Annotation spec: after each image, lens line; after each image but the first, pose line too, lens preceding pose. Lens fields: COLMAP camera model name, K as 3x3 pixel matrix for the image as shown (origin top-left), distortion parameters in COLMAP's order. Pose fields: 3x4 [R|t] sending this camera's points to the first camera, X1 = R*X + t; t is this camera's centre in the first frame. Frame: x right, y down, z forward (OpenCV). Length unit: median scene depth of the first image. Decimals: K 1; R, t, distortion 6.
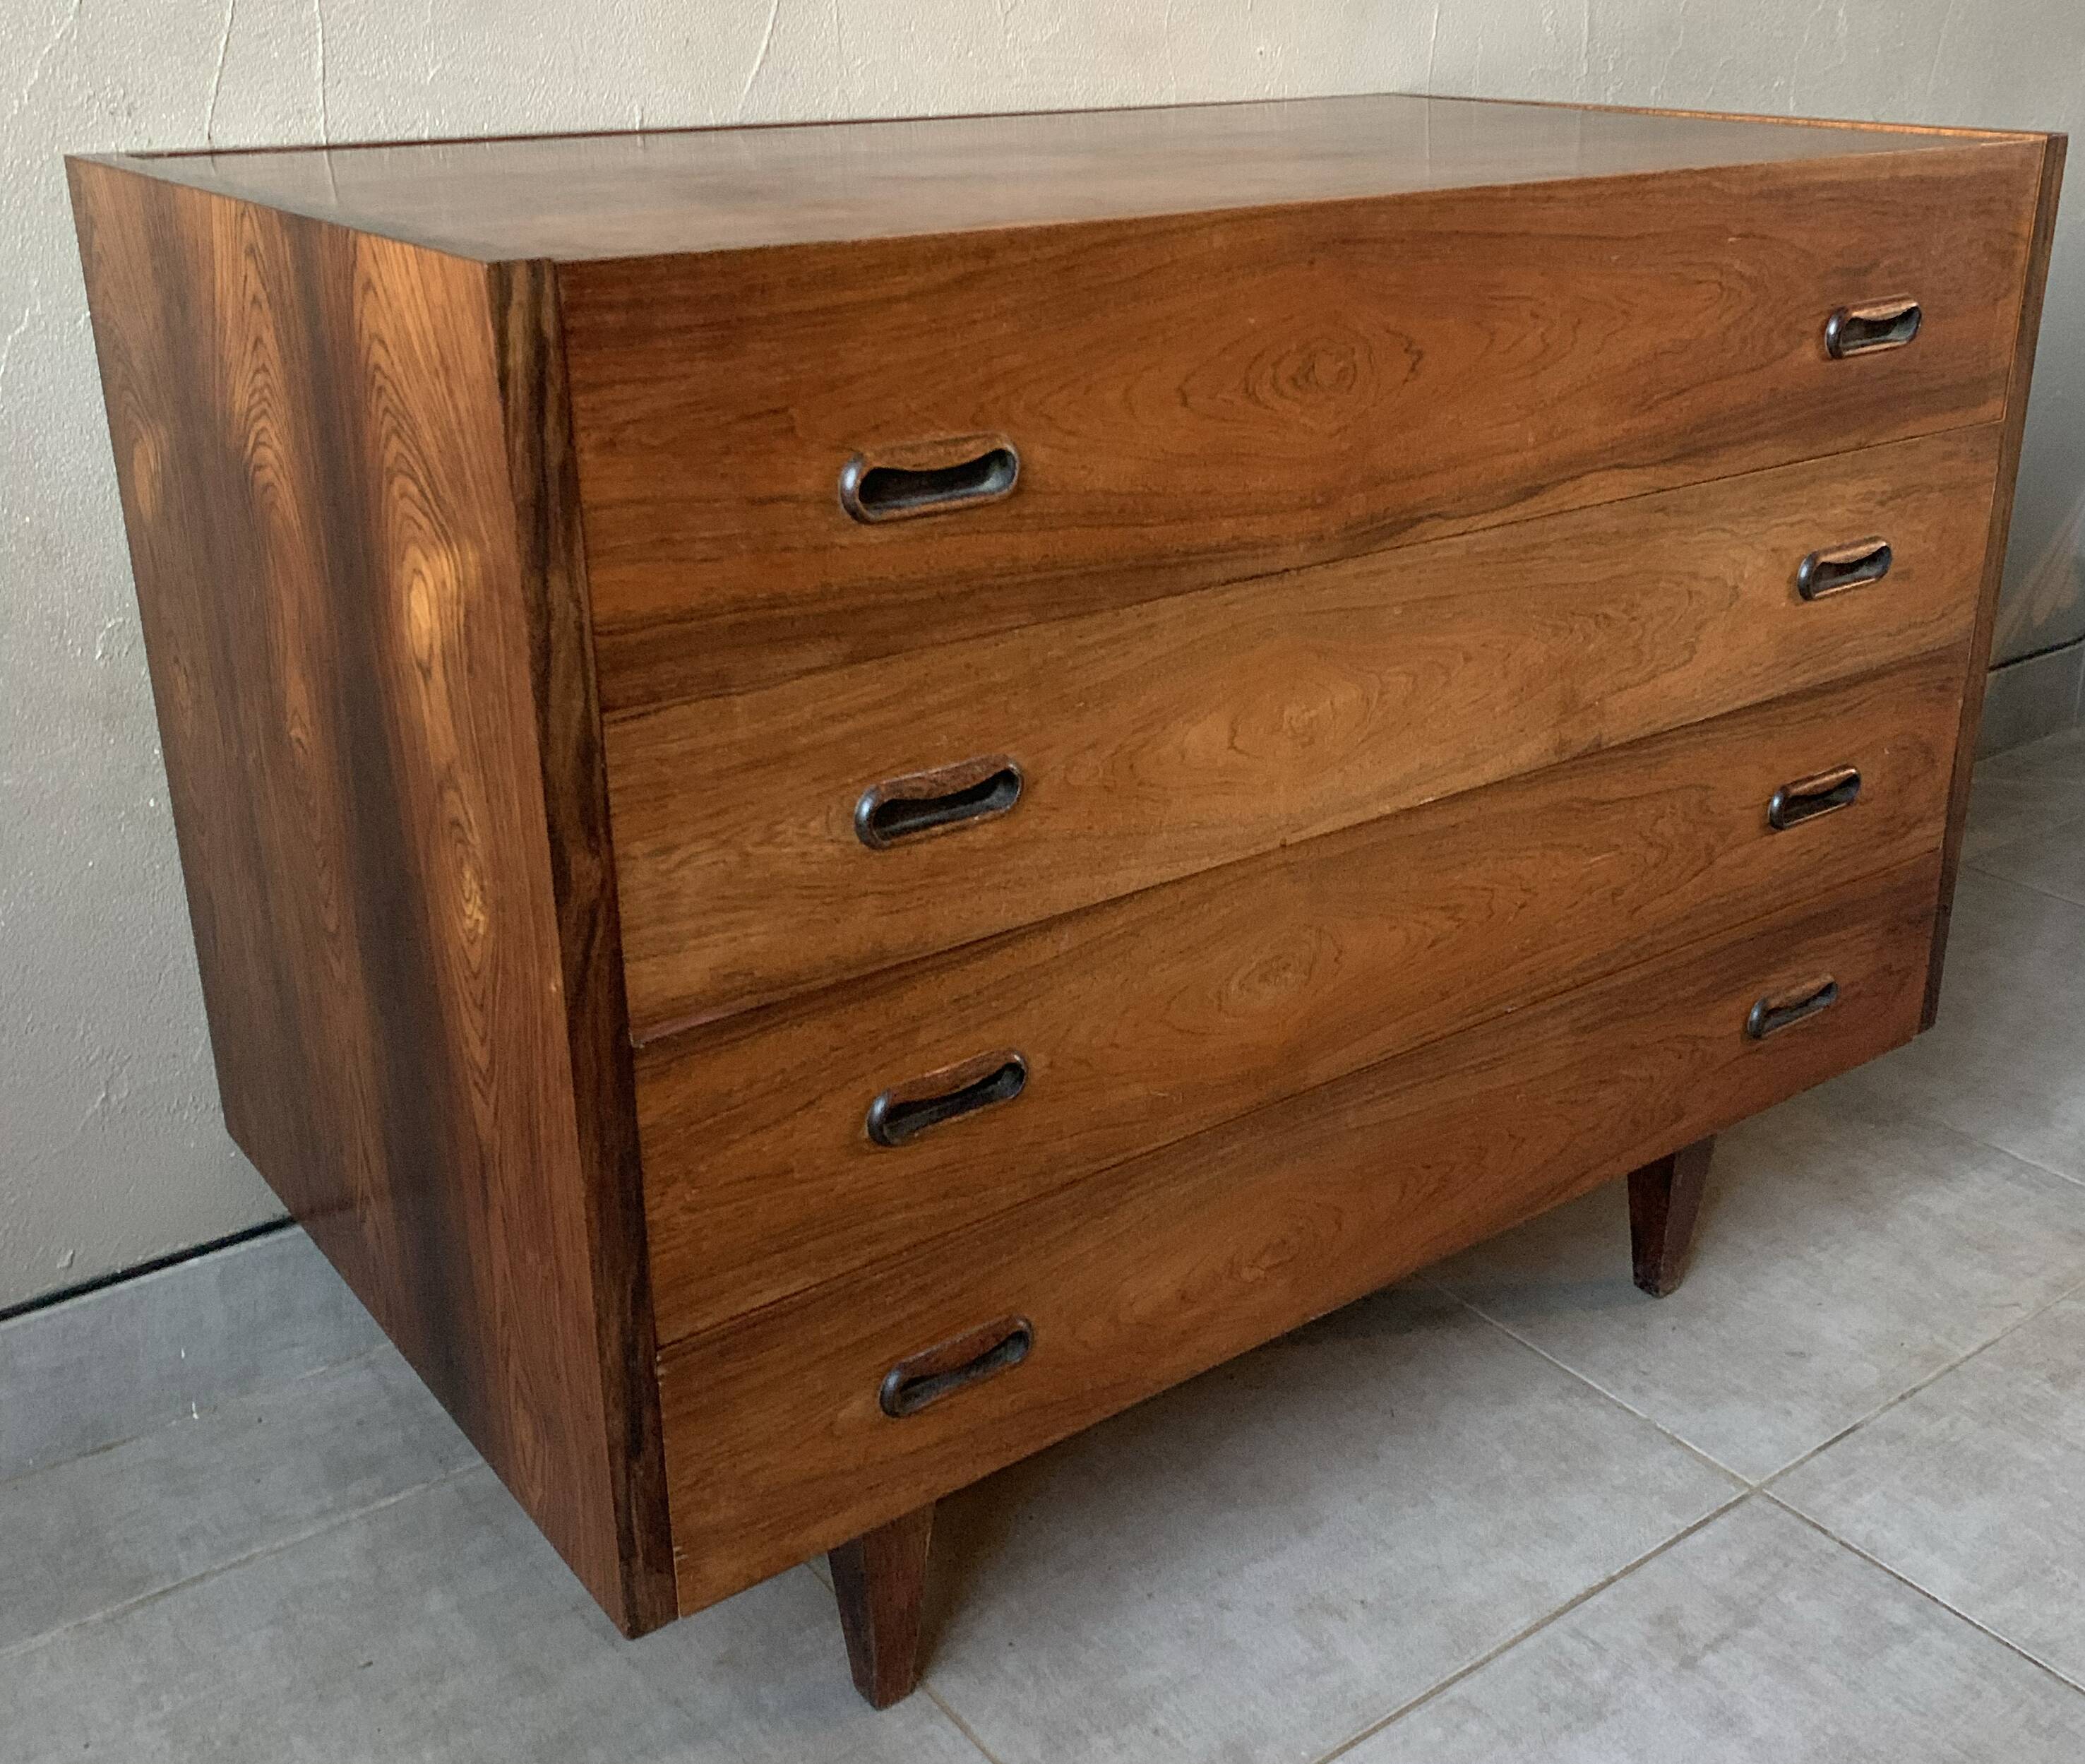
lens RADIAL K [[2186.1, 0, 1095.1], [0, 2186.1, 813.2], [0, 0, 1]] dist [0.044748, 0.000000]
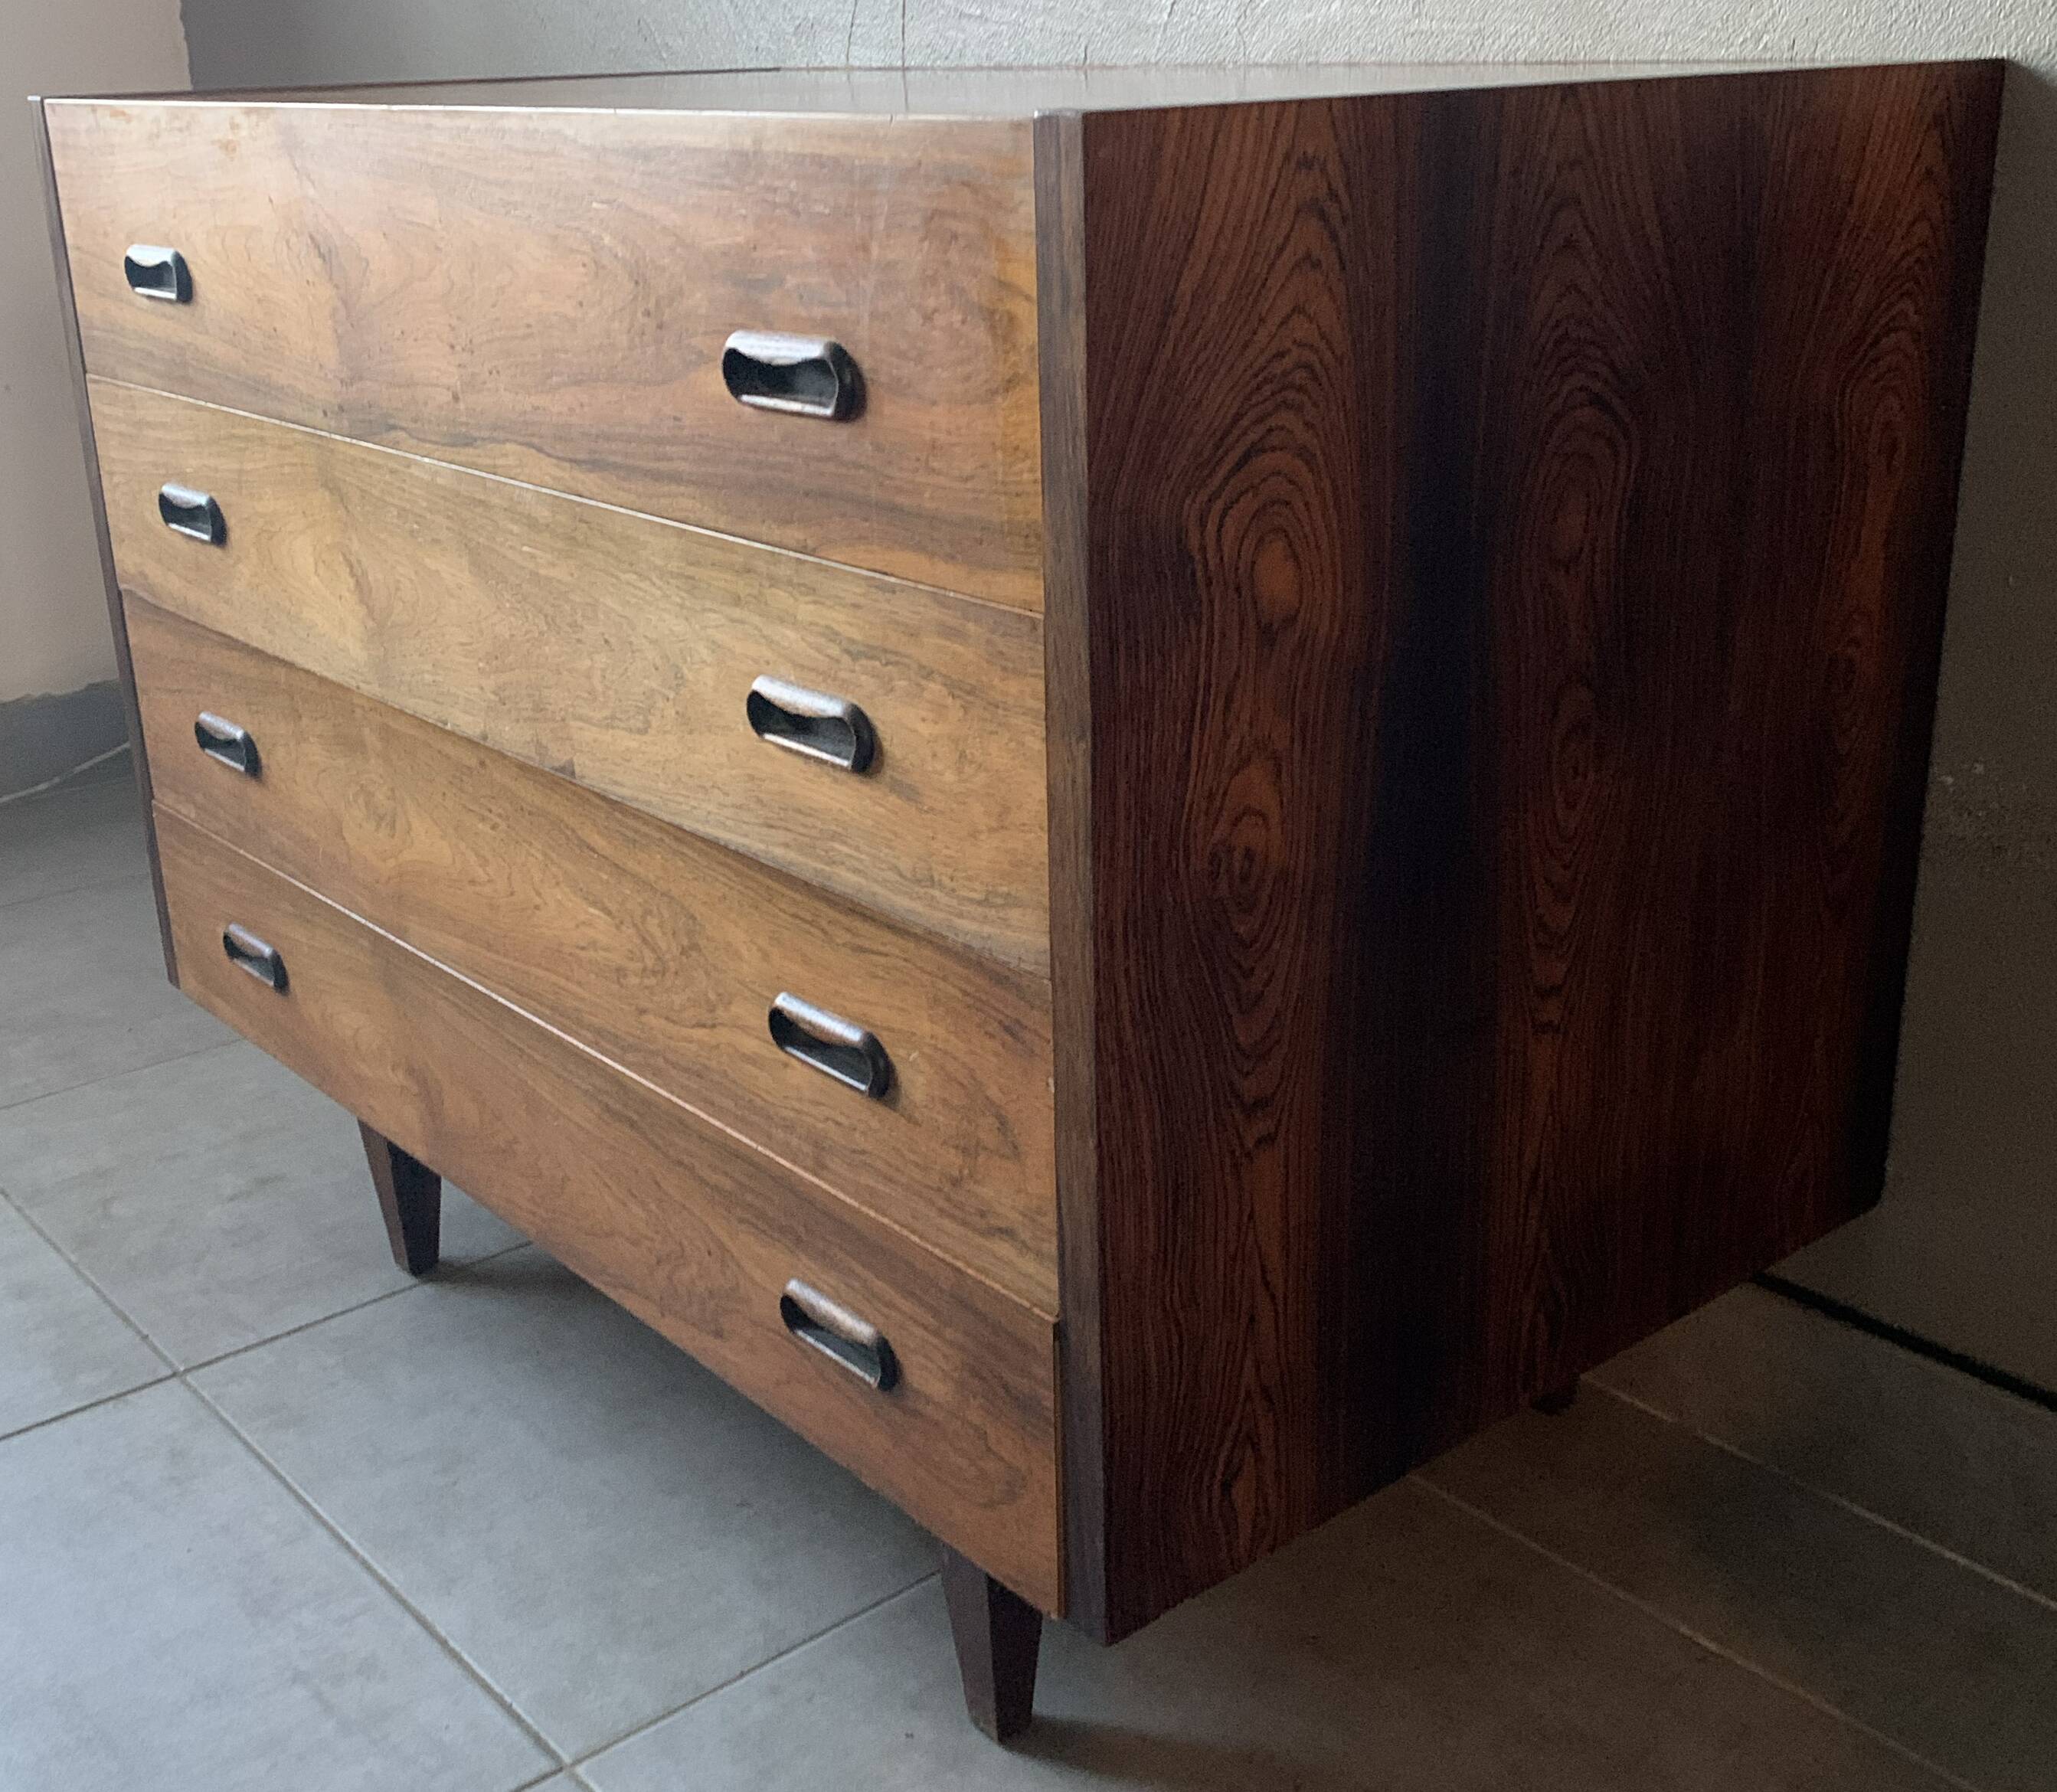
lens RADIAL K [[2364.4, 0, 1007.4], [0, 2364.4, 898.7], [0, 0, 1]] dist [0.089990, 0.000000]
pose [[0.044065, 0.341587, -0.938817, 1.240321], [-0.336434, 0.889914, 0.308002, -0.365075], [0.940675, 0.302278, 0.154136, 1.115008]]
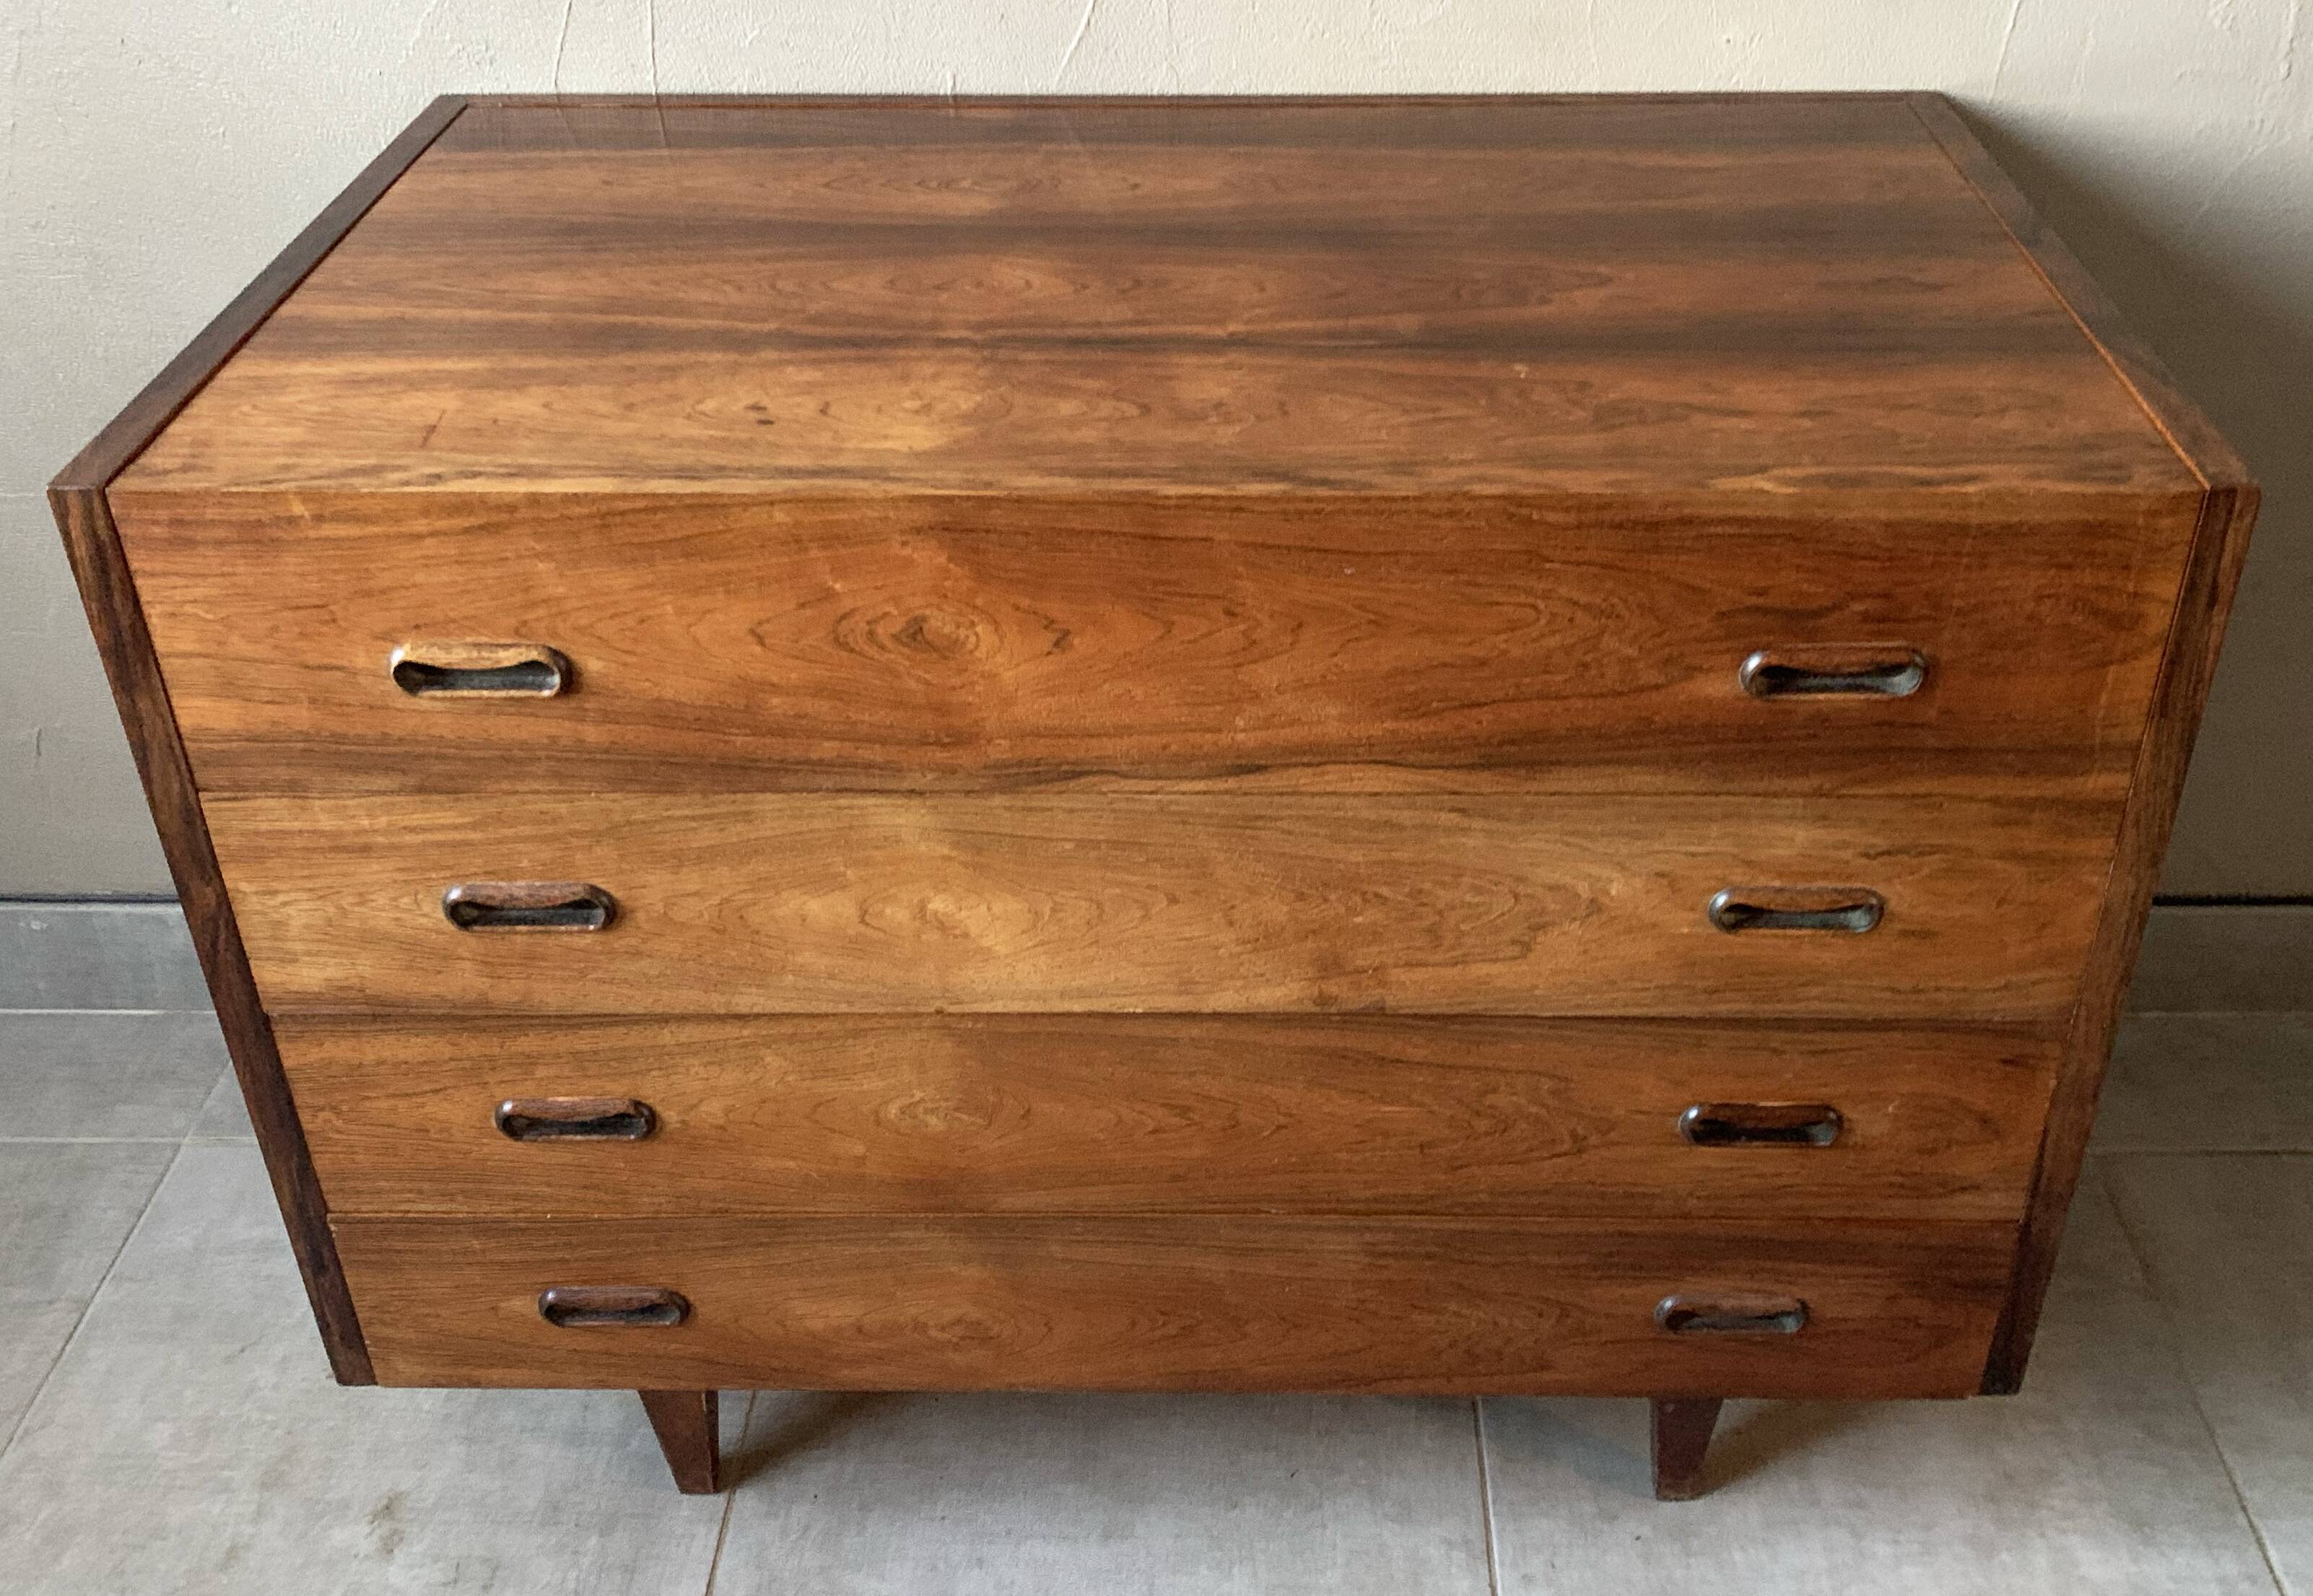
lens RADIAL K [[2233.0, 0, 1222.7], [0, 2233.0, 684.6], [0, 0, 1]] dist [0.037531, 0.000000]
pose [[0.789610, 0.323459, -0.521431, 0.683456], [-0.217459, 0.942135, 0.255133, -0.425876], [0.573783, -0.088065, 0.814259, 0.202840]]
